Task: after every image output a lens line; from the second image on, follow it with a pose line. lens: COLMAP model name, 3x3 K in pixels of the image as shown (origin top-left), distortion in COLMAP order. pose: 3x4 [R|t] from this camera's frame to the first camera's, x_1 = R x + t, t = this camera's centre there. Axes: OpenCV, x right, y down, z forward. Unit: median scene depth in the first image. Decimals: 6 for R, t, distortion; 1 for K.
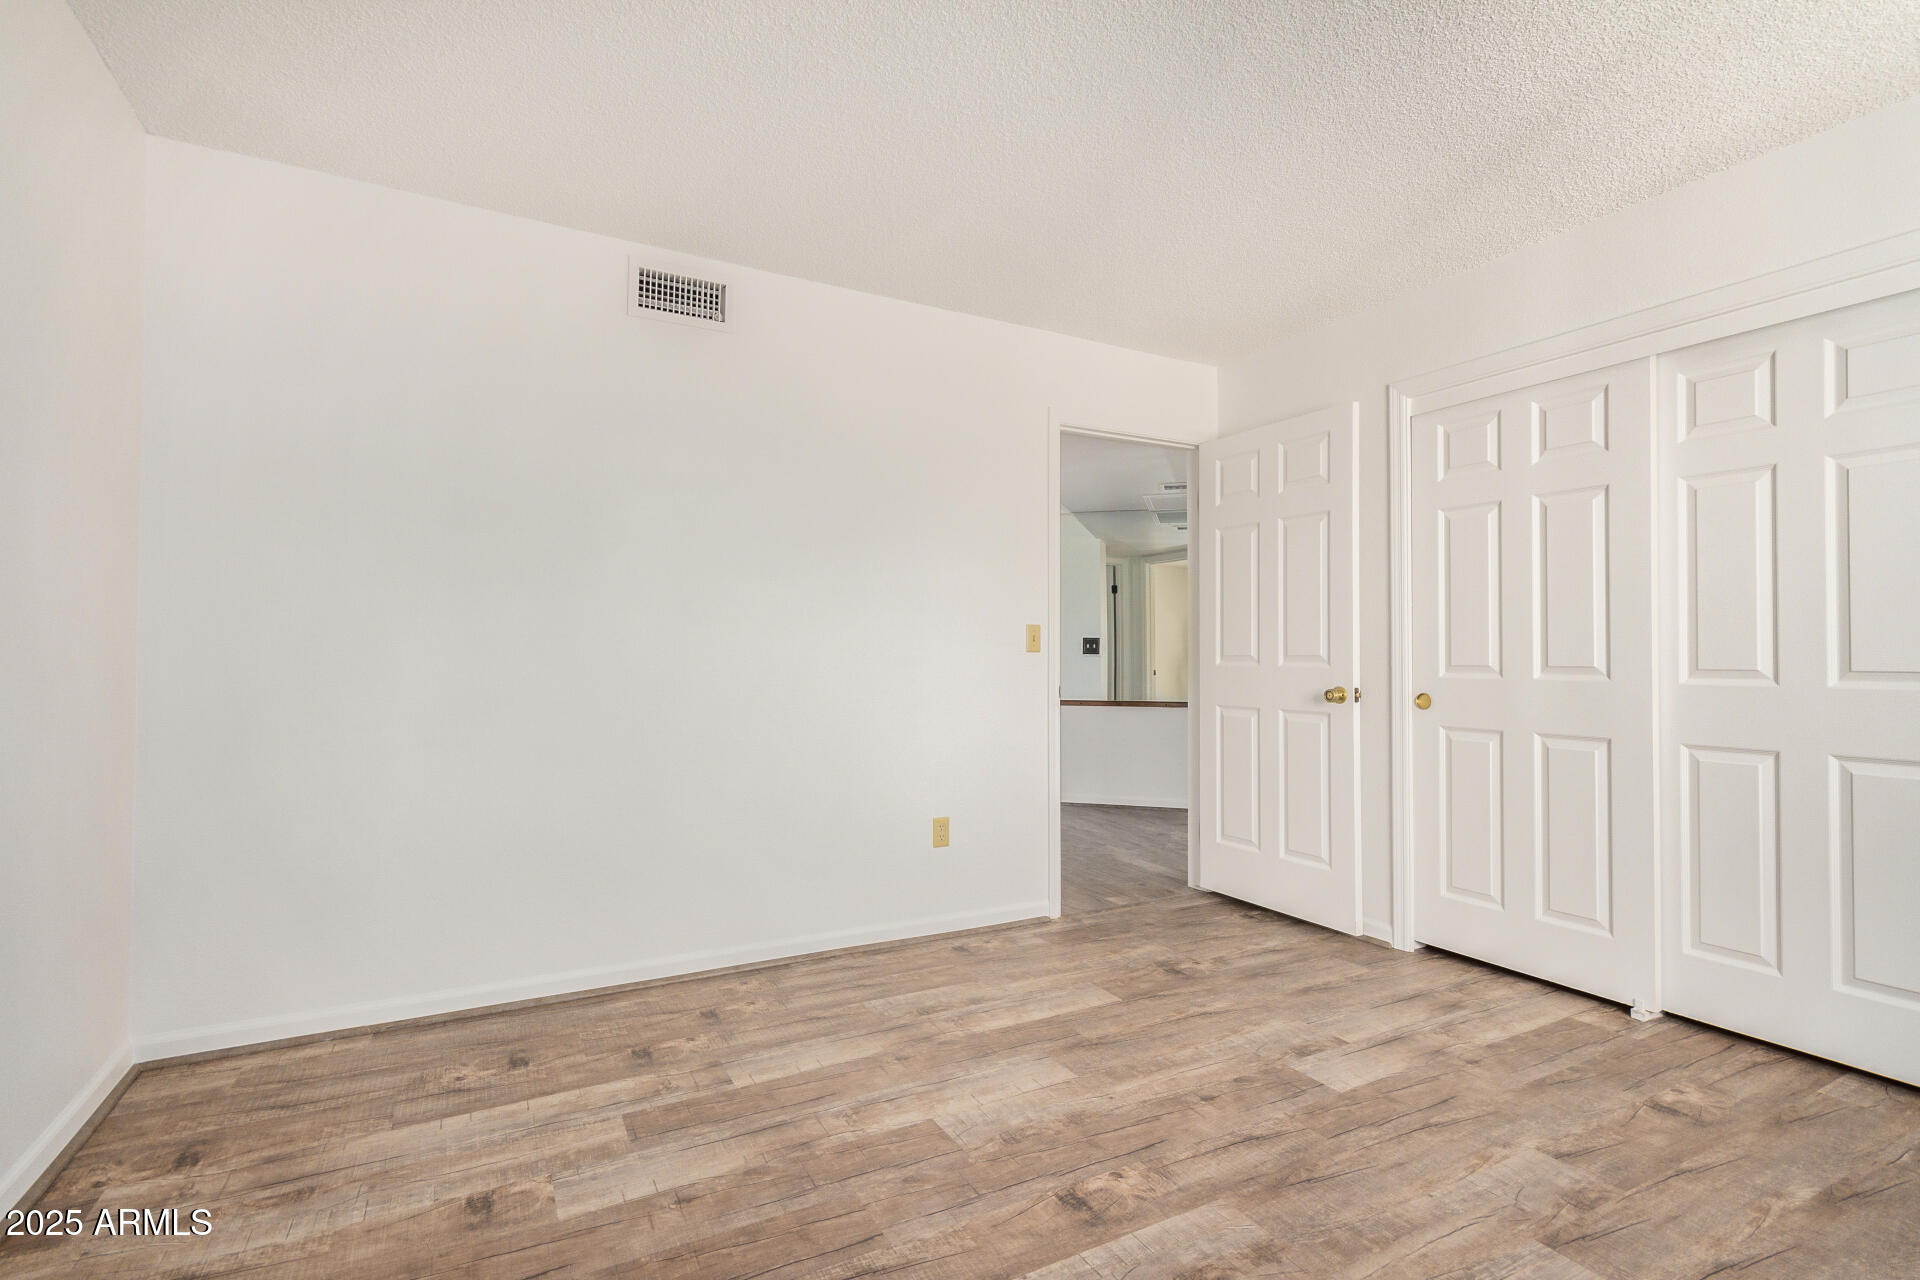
lens RADIAL K [[891.5, 0, 950.6], [0, 891.5, 642.7], [0, 0, 1]] dist [0.006780, 0.001666]
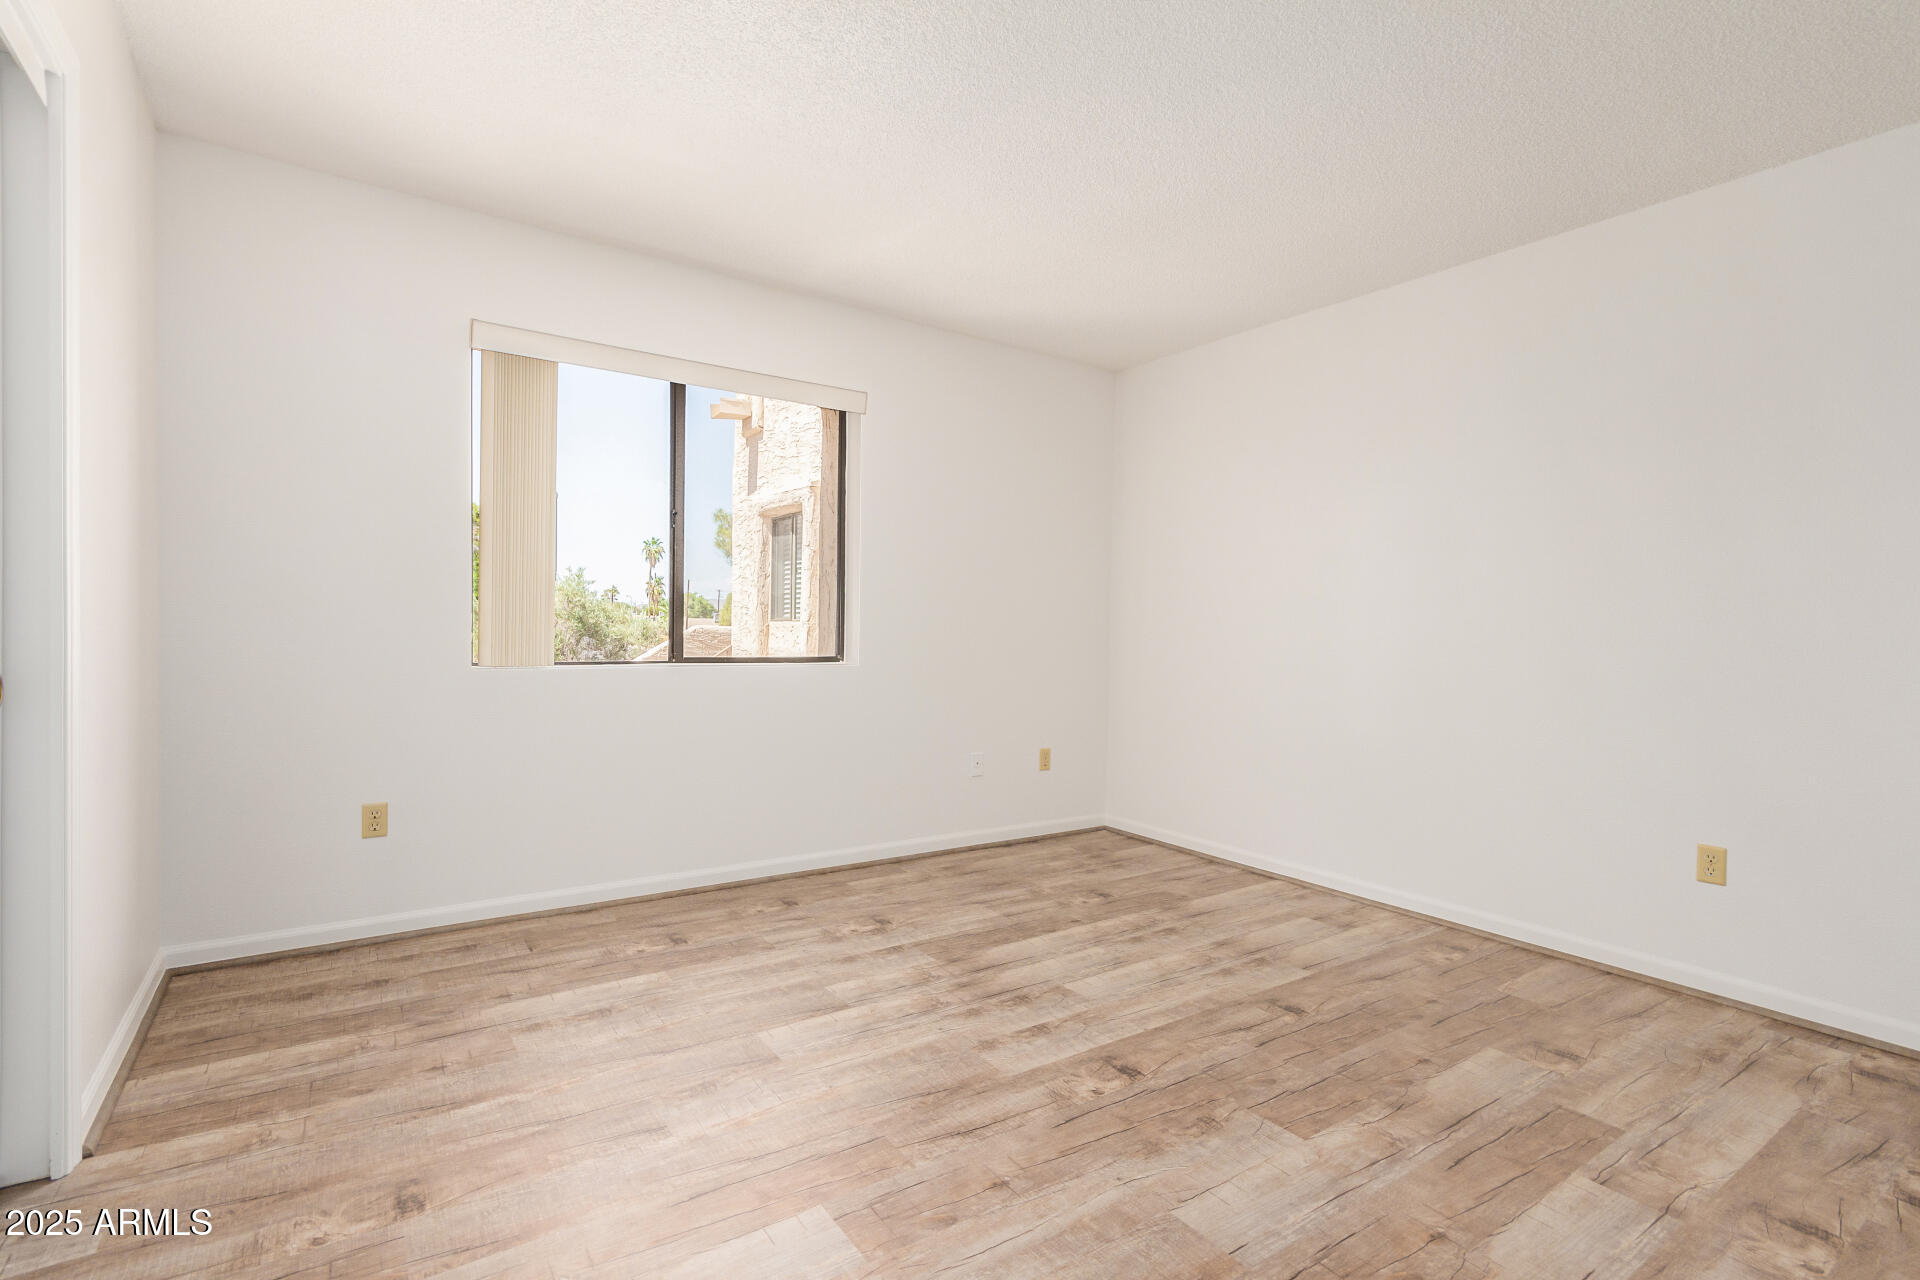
lens RADIAL K [[891.5, 0, 950.6], [0, 891.5, 642.7], [0, 0, 1]] dist [0.006780, 0.001666]
pose [[-0.993824, -0.023311, -0.108493, 0.474477], [-0.023340, 0.999727, -0.001008, 0.037634], [0.108487, 0.001530, -0.994097, 1.972325]]
